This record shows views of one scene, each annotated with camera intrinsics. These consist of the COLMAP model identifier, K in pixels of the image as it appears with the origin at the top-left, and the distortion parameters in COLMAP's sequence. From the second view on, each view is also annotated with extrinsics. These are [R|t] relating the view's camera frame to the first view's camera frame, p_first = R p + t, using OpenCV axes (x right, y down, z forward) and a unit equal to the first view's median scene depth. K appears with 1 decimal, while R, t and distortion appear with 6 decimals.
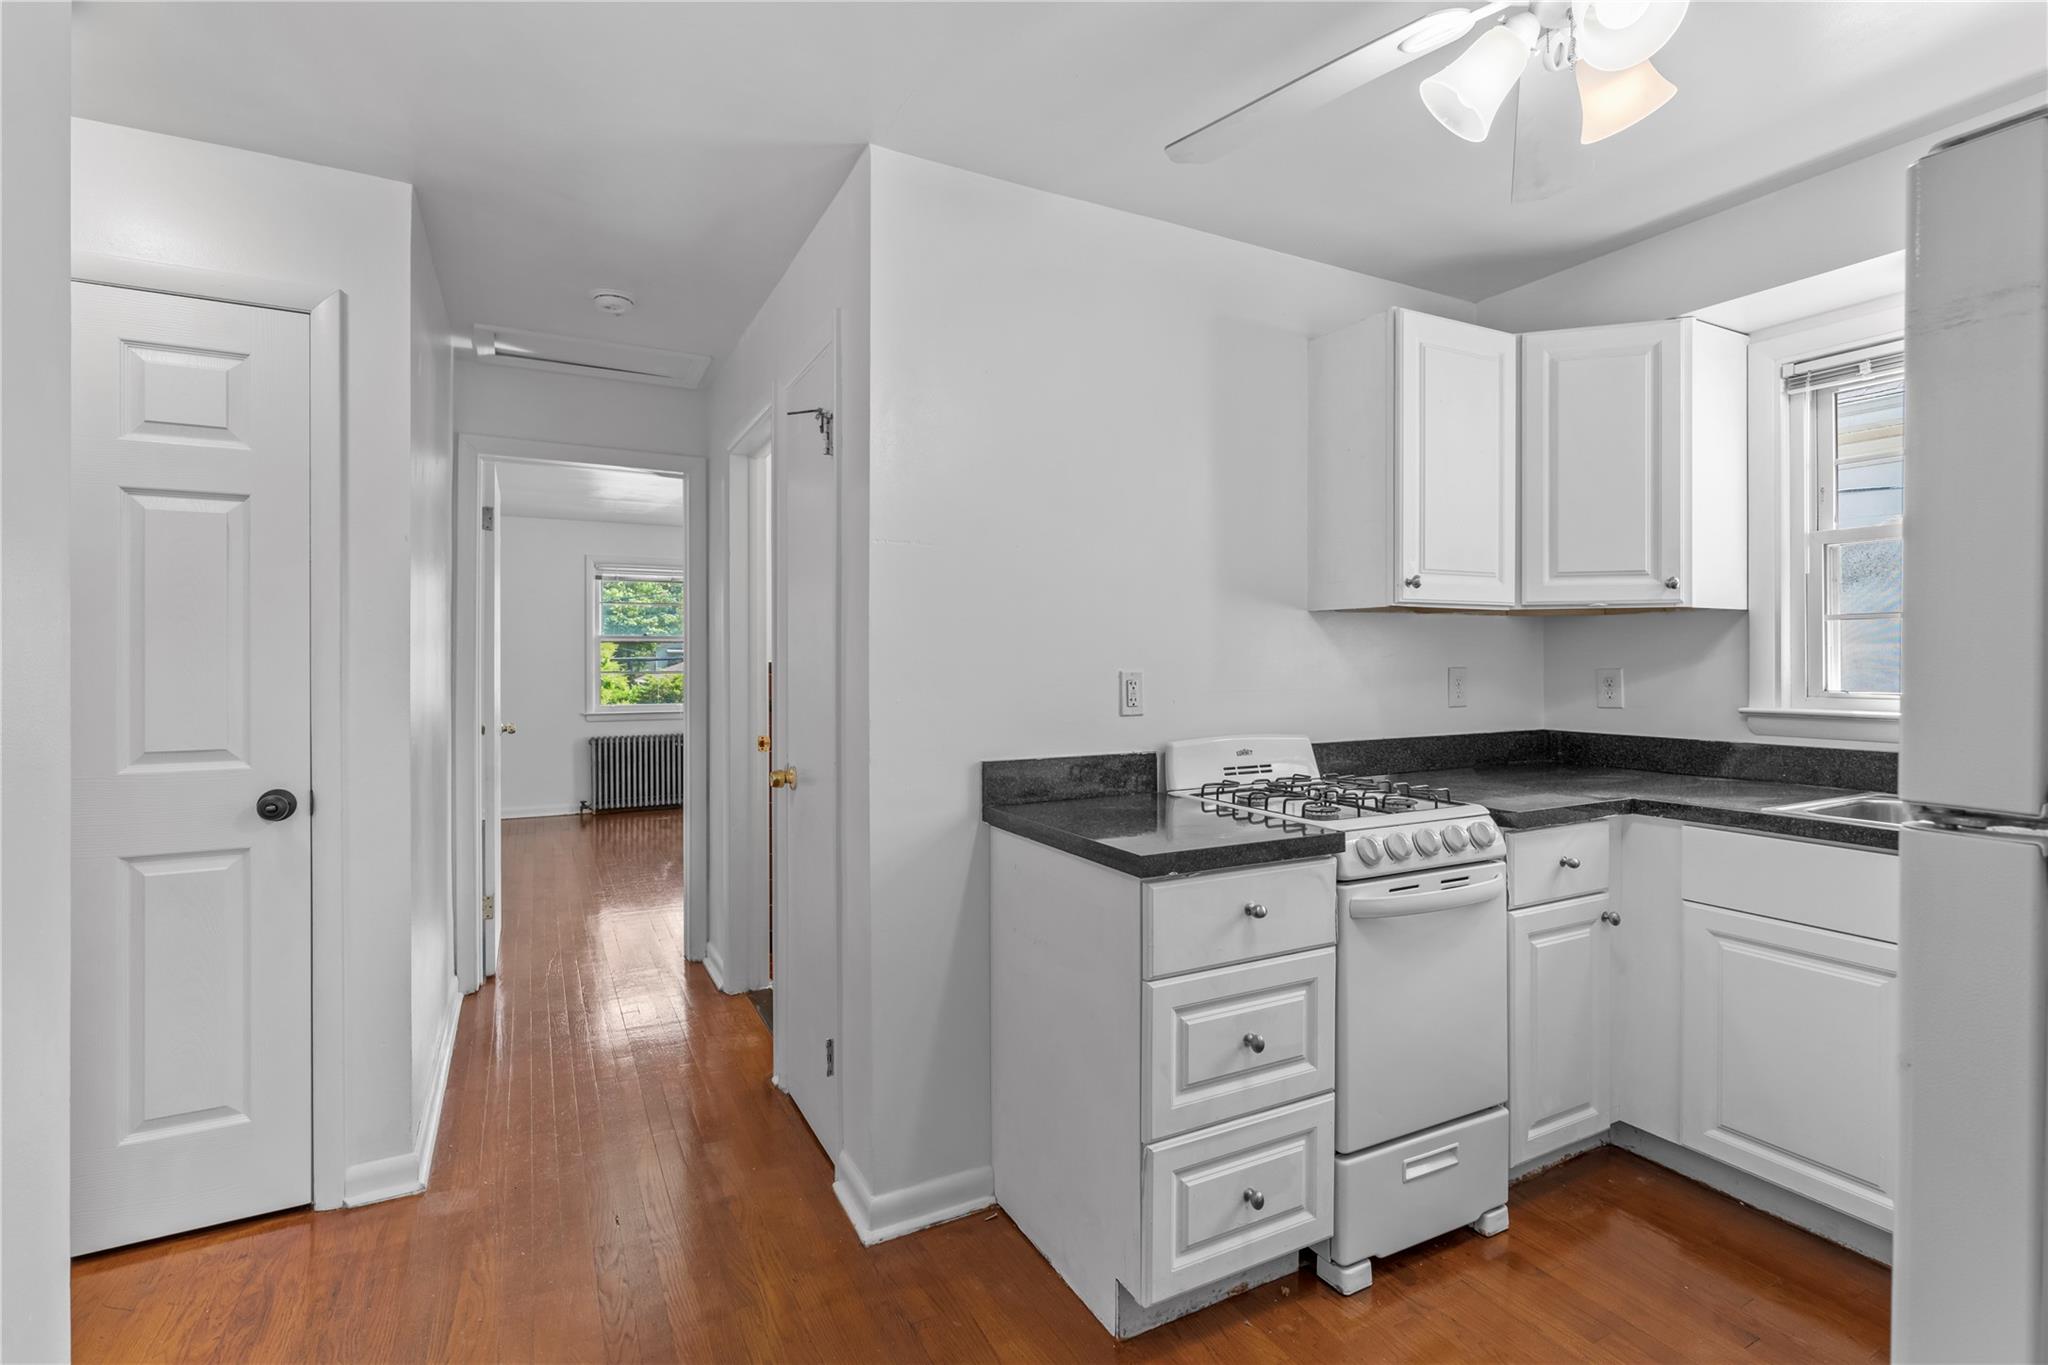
lens RADIAL K [[942.7, 0, 1024.6], [0, 942.7, 657.0], [0, 0, 1]] dist [-0.000162, 0.000261]
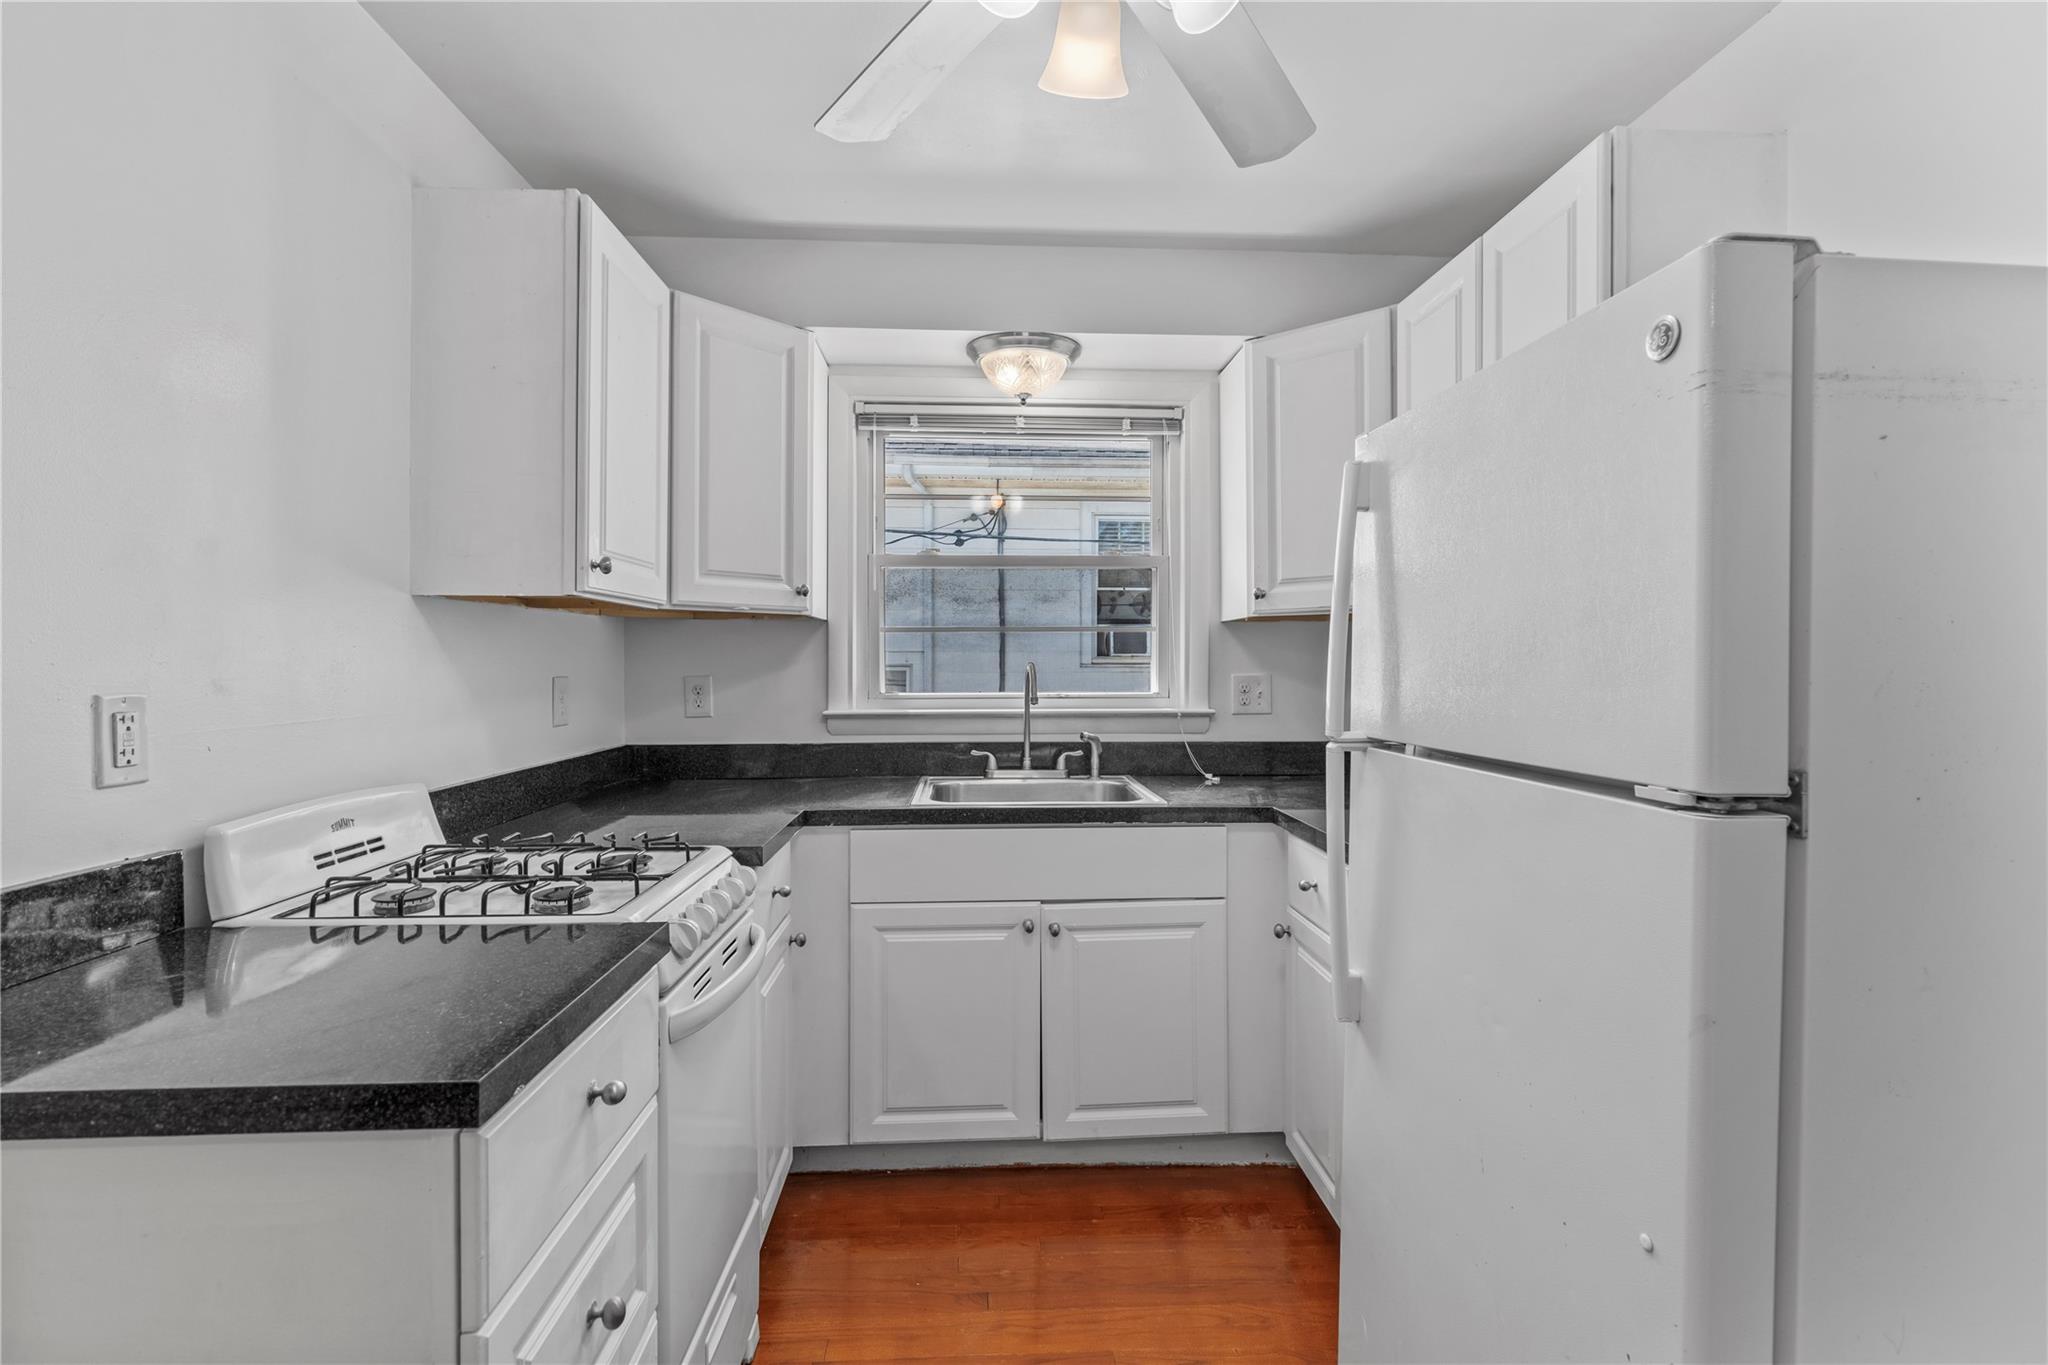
lens RADIAL K [[941.3, 0, 1025.2], [0, 941.3, 673.3], [0, 0, 1]] dist [-0.003290, 0.000198]
pose [[0.417327, -0.009013, 0.908712, -0.127408], [-0.002403, 0.999936, 0.011022, -0.001814], [-0.908753, -0.006783, 0.417279, 0.363616]]
